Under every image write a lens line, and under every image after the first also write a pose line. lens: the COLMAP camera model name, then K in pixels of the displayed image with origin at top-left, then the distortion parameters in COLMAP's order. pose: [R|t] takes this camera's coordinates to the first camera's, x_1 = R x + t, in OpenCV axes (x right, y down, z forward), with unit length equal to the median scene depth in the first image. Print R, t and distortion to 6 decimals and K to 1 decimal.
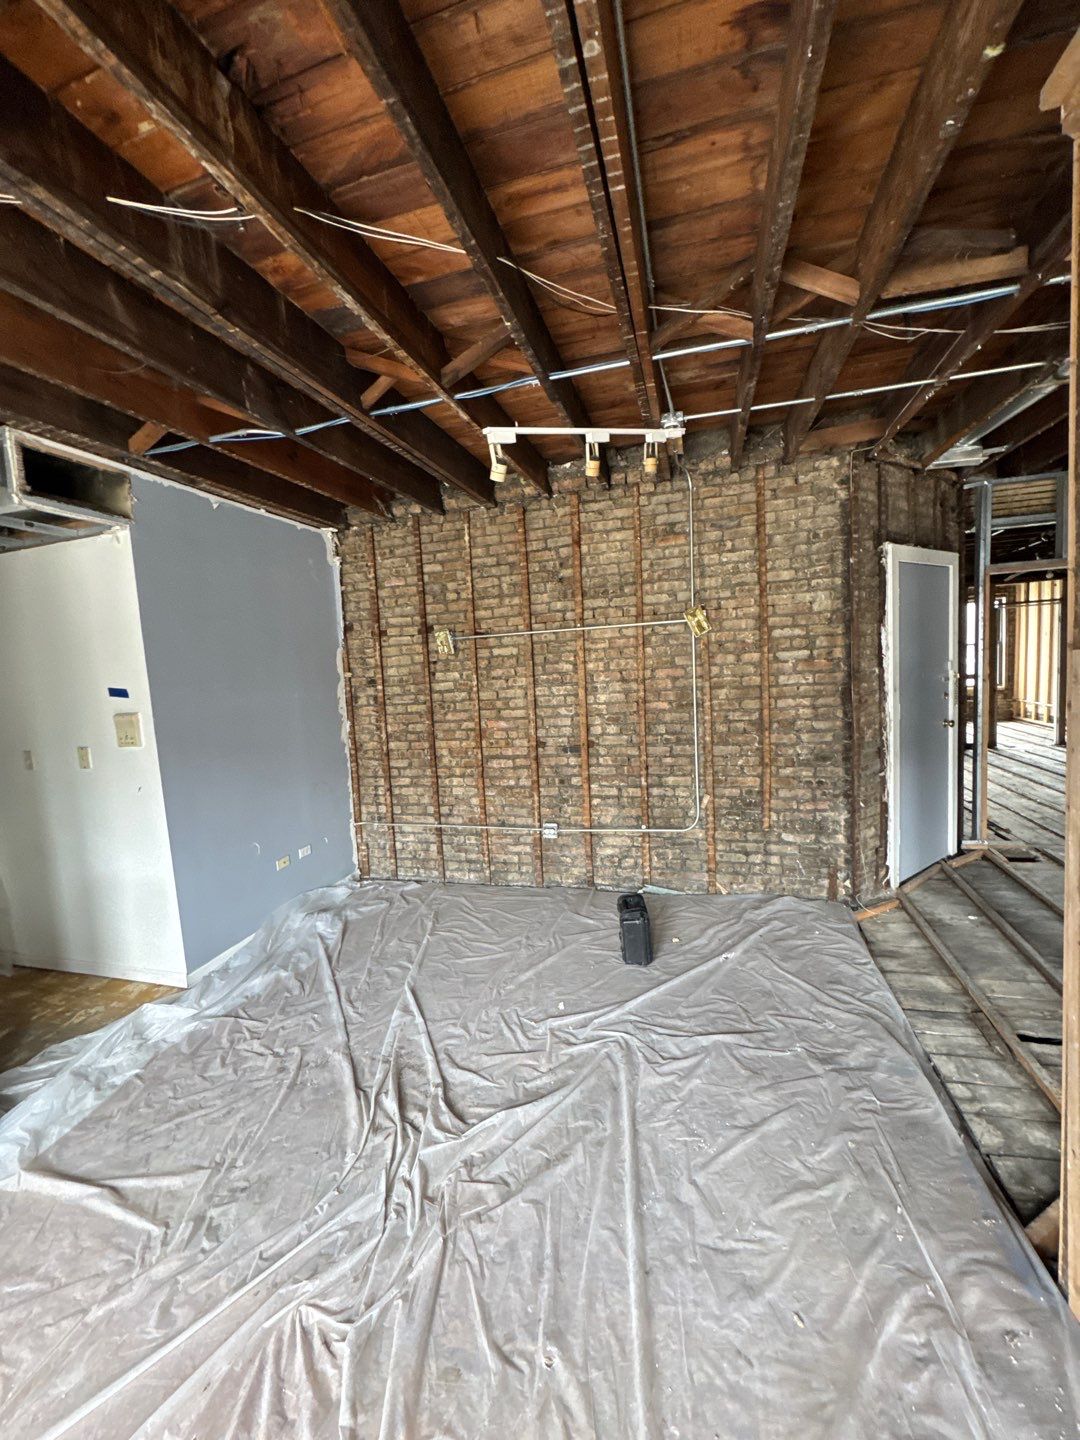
lens RADIAL K [[571.7, 0, 540.0], [0, 571.7, 720.0], [0, 0, 1]] dist [-0.002775, 0.000125]
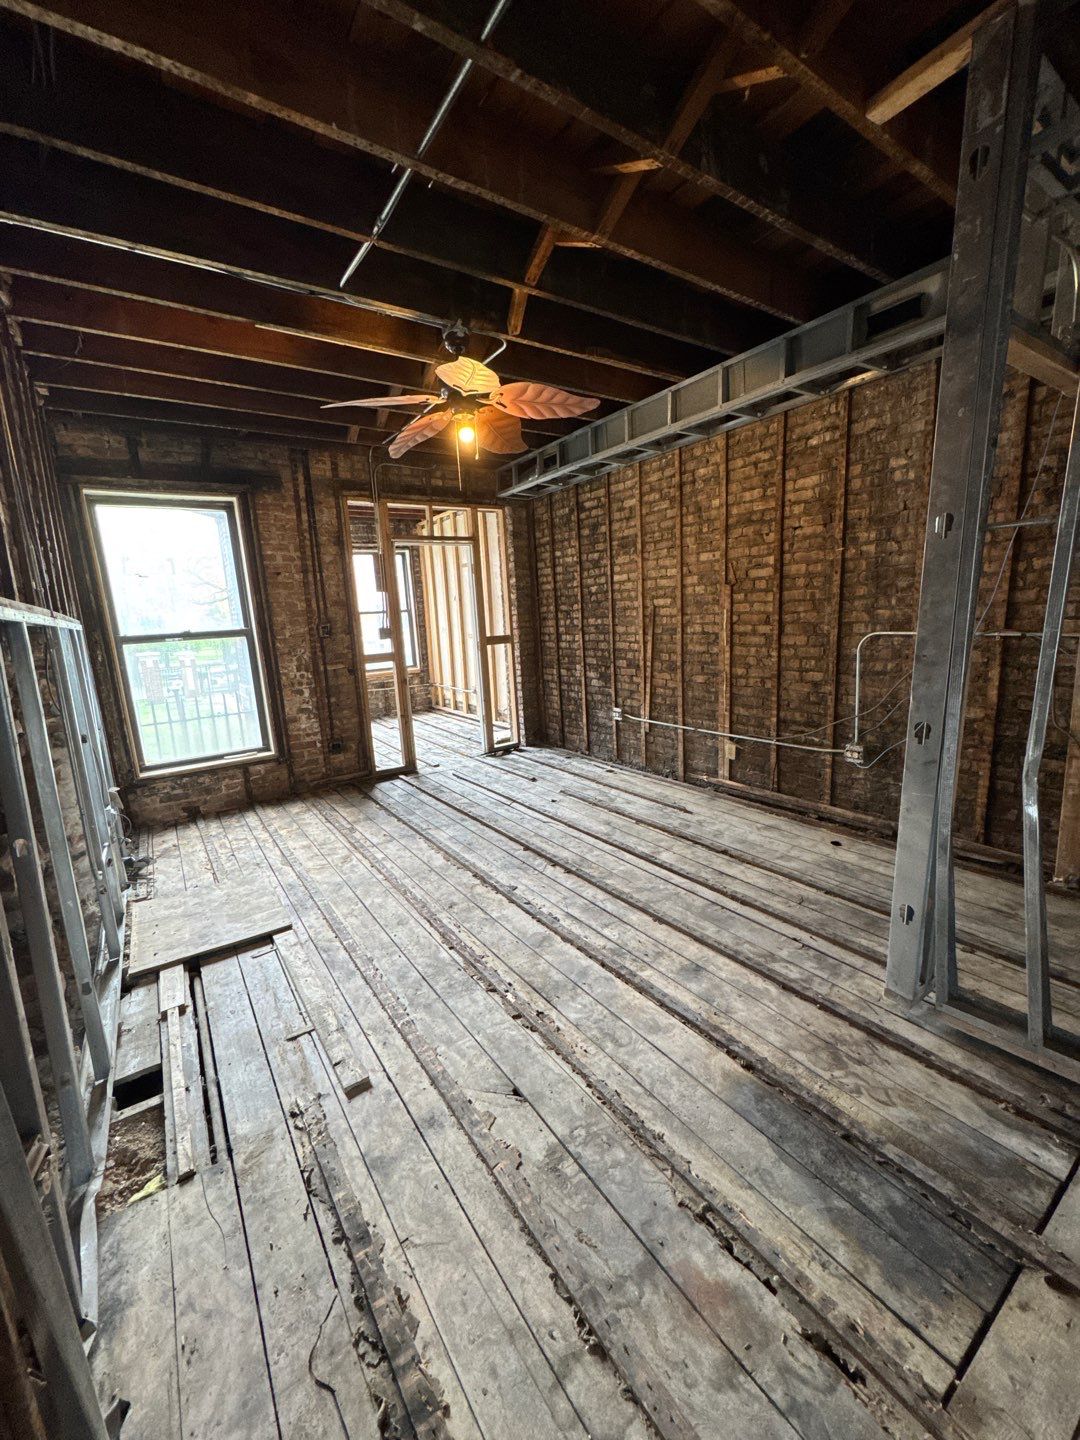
lens RADIAL K [[571.7, 0, 540.0], [0, 571.7, 720.0], [0, 0, 1]] dist [-0.002775, 0.000125]
pose [[0.633830, -0.115067, 0.764865, 0.964821], [0.087586, 0.993189, 0.076835, -0.103002], [-0.768497, 0.018291, 0.639592, 1.157697]]
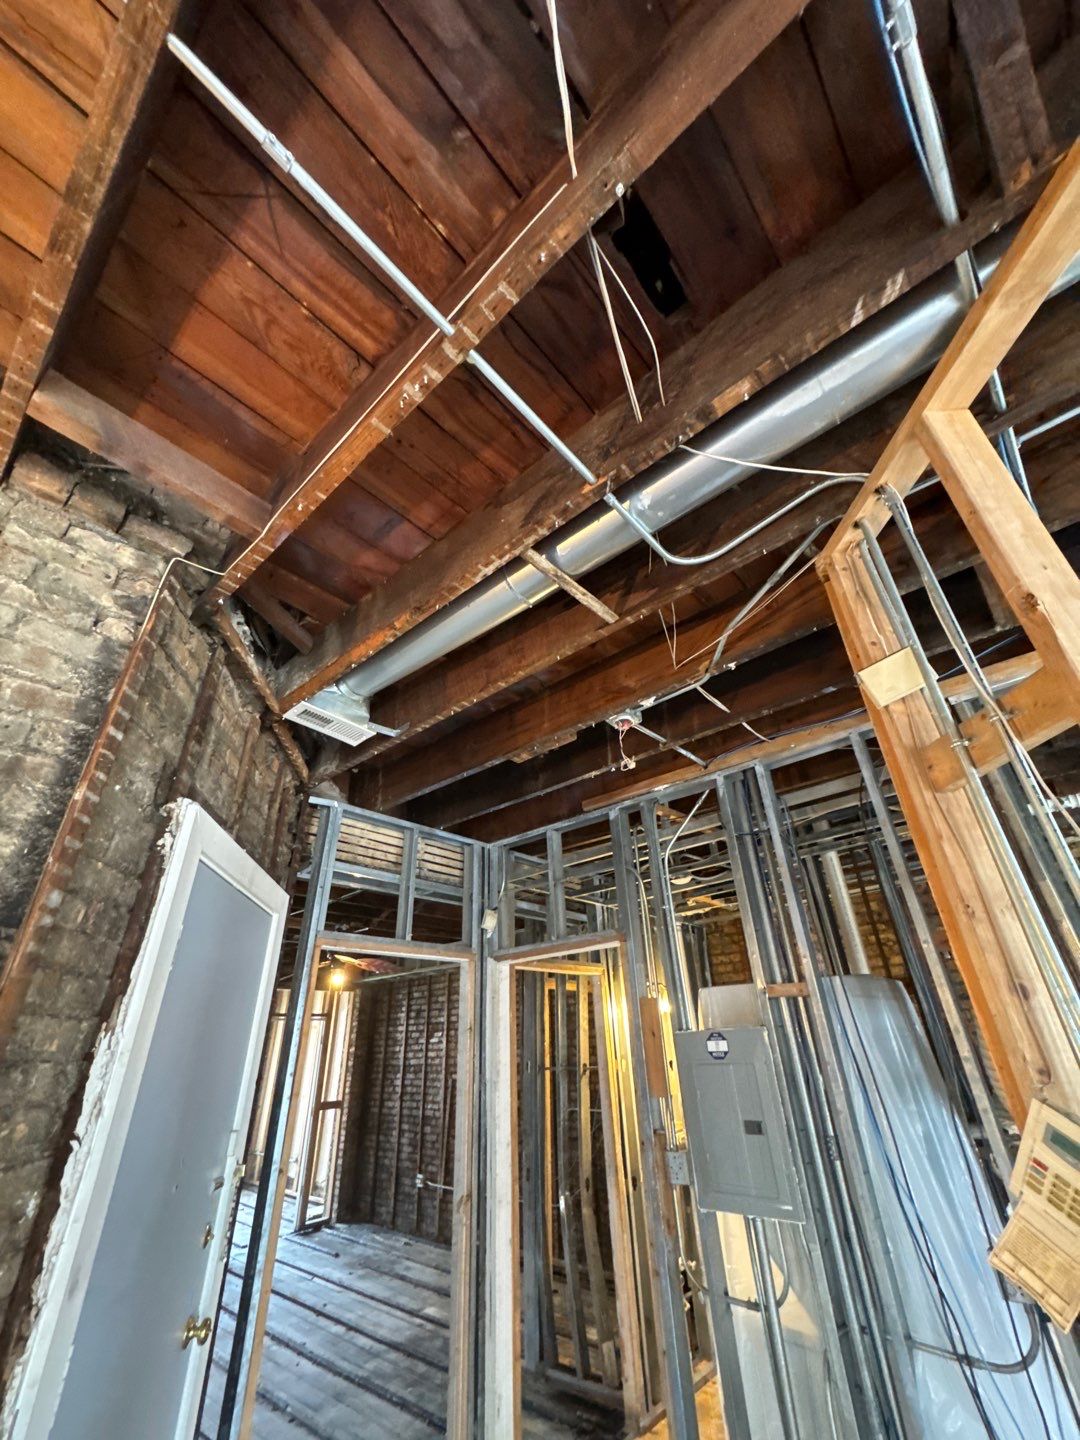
lens RADIAL K [[571.7, 0, 540.0], [0, 571.7, 720.0], [0, 0, 1]] dist [-0.002775, 0.000125]
pose [[0.441985, 0.485051, 0.754570, 0.375369], [0.090236, 0.812885, -0.575392, -0.098185], [-0.892472, 0.322403, 0.315514, 0.614632]]
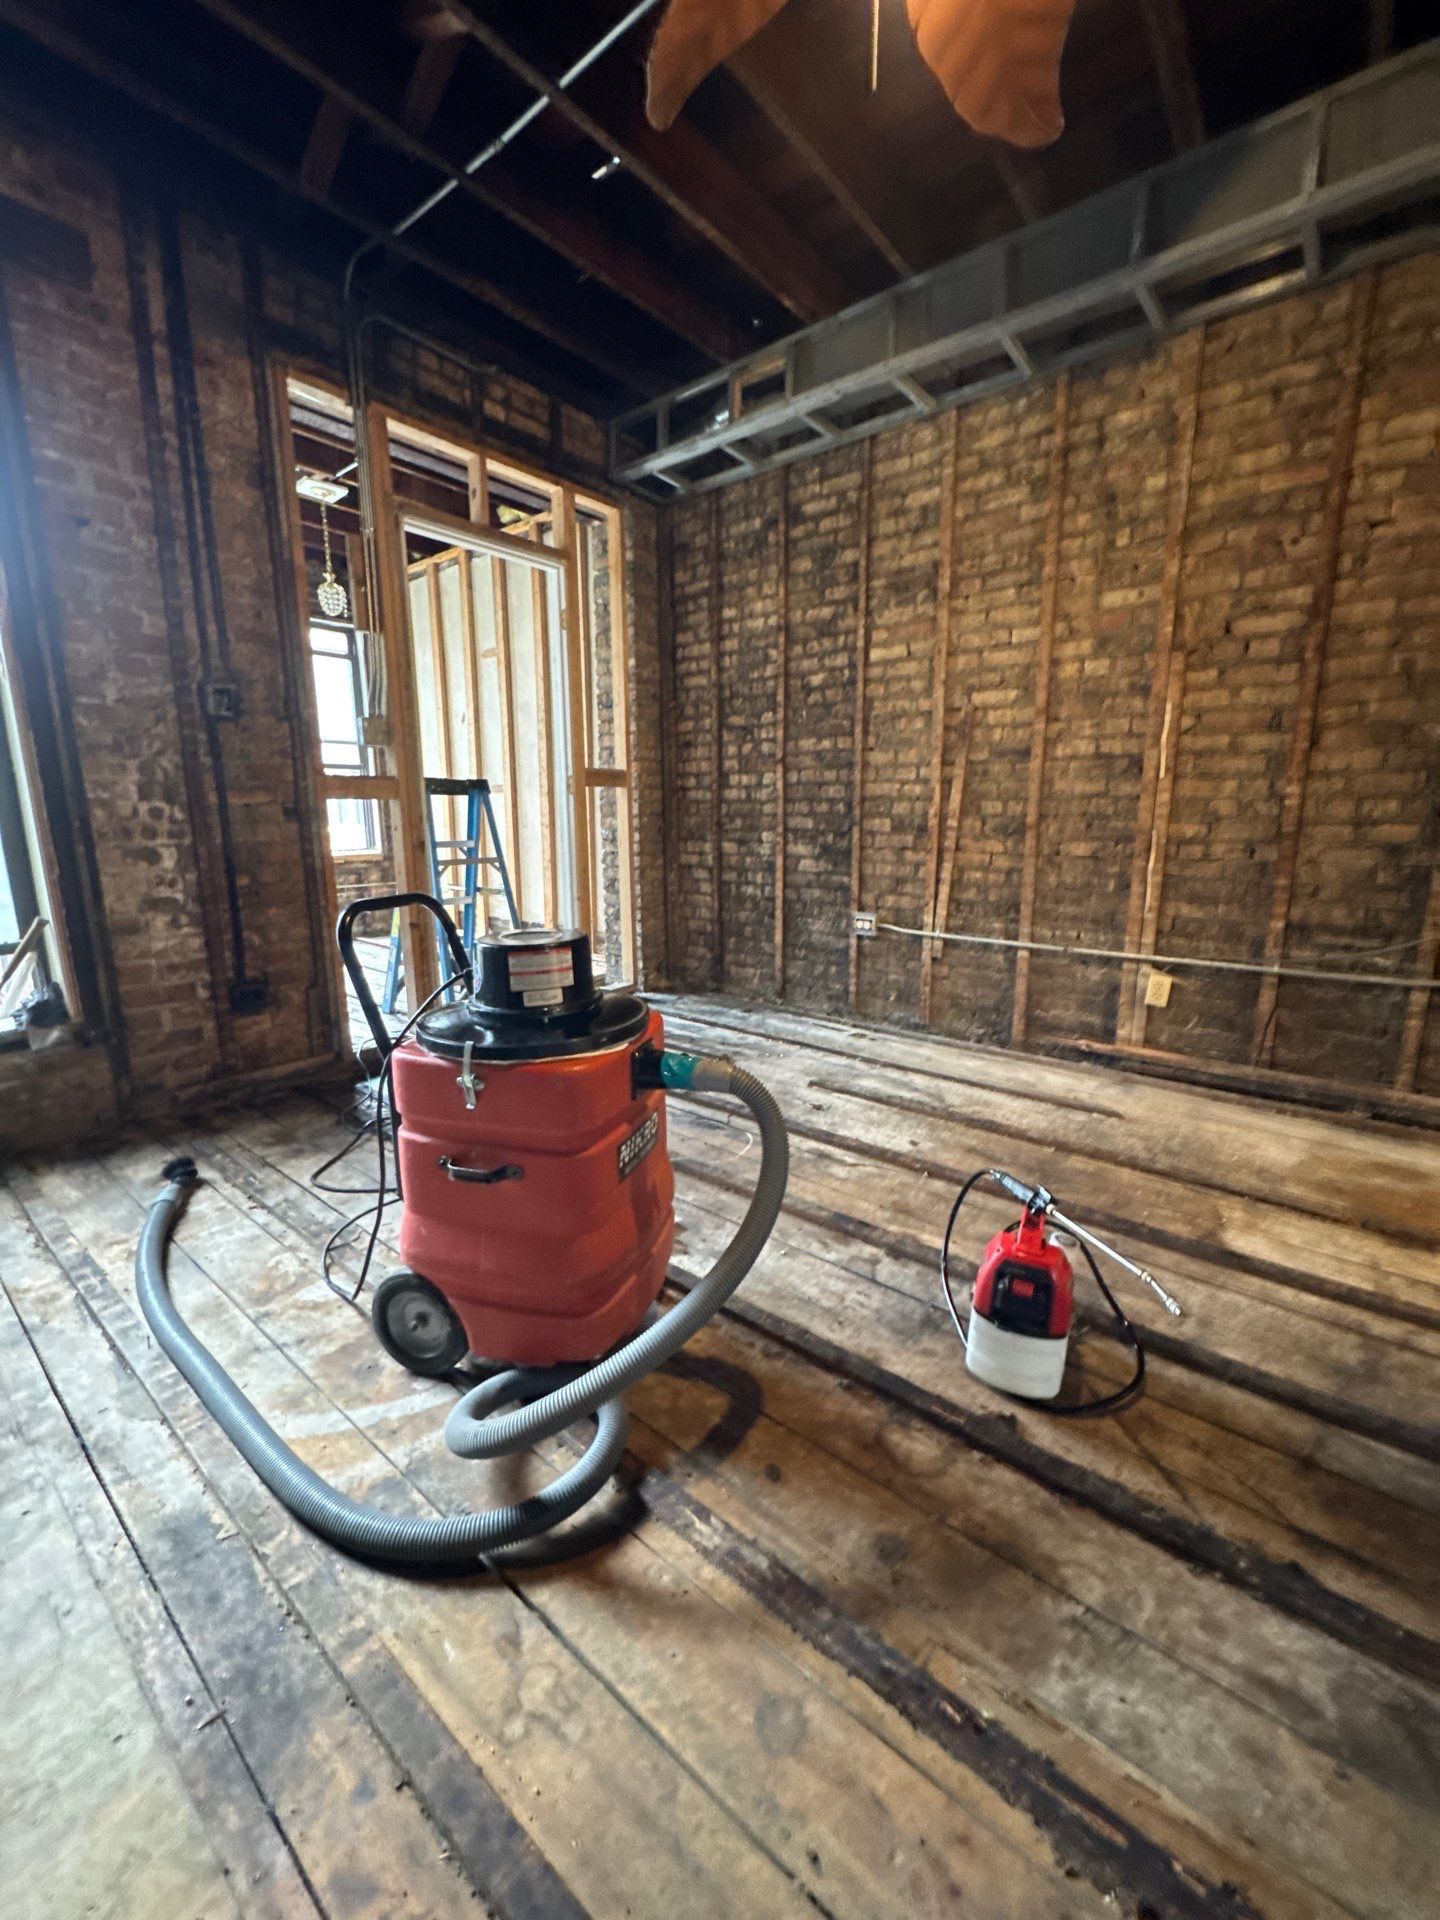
lens RADIAL K [[762.2, 0, 720.0], [0, 762.2, 960.0], [0, 0, 1]] dist [-0.002775, 0.000125]
pose [[0.387441, -0.116903, 0.914452, 1.200241], [0.066990, 0.992875, 0.098546, -0.055487], [-0.919457, 0.023078, 0.392512, 1.699840]]
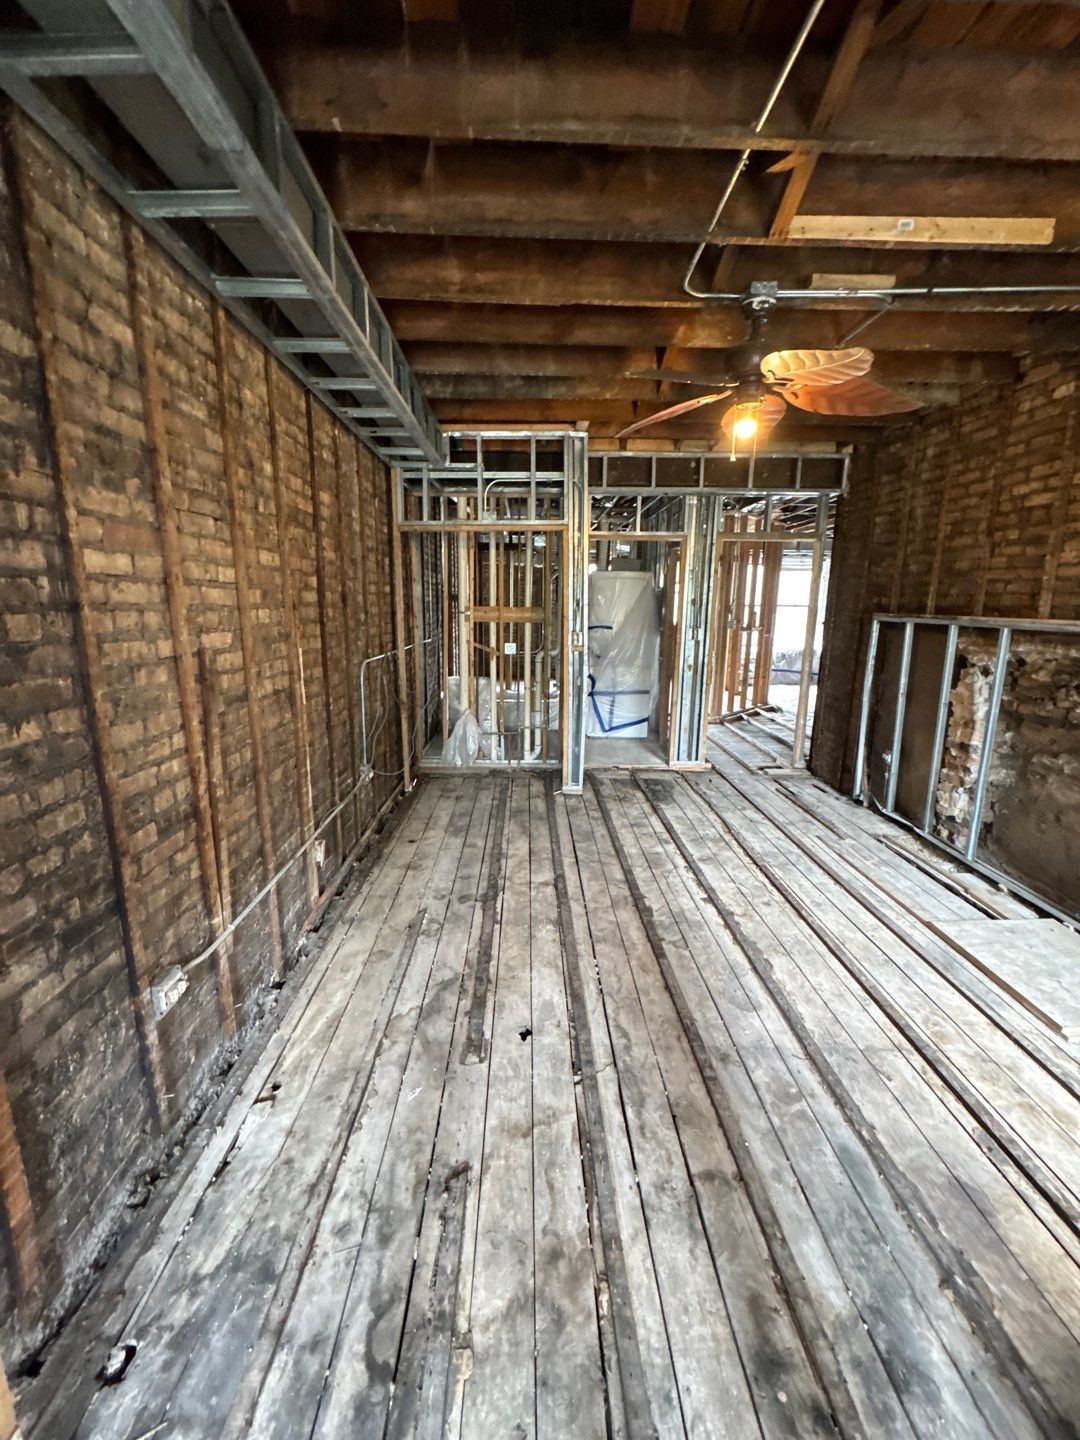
lens RADIAL K [[571.7, 0, 540.0], [0, 571.7, 720.0], [0, 0, 1]] dist [-0.002775, 0.000125]
pose [[-0.952160, 0.113111, -0.283898, 1.988953], [0.020806, 0.950820, 0.309046, -0.327417], [0.304892, 0.288354, -0.907685, 2.341716]]
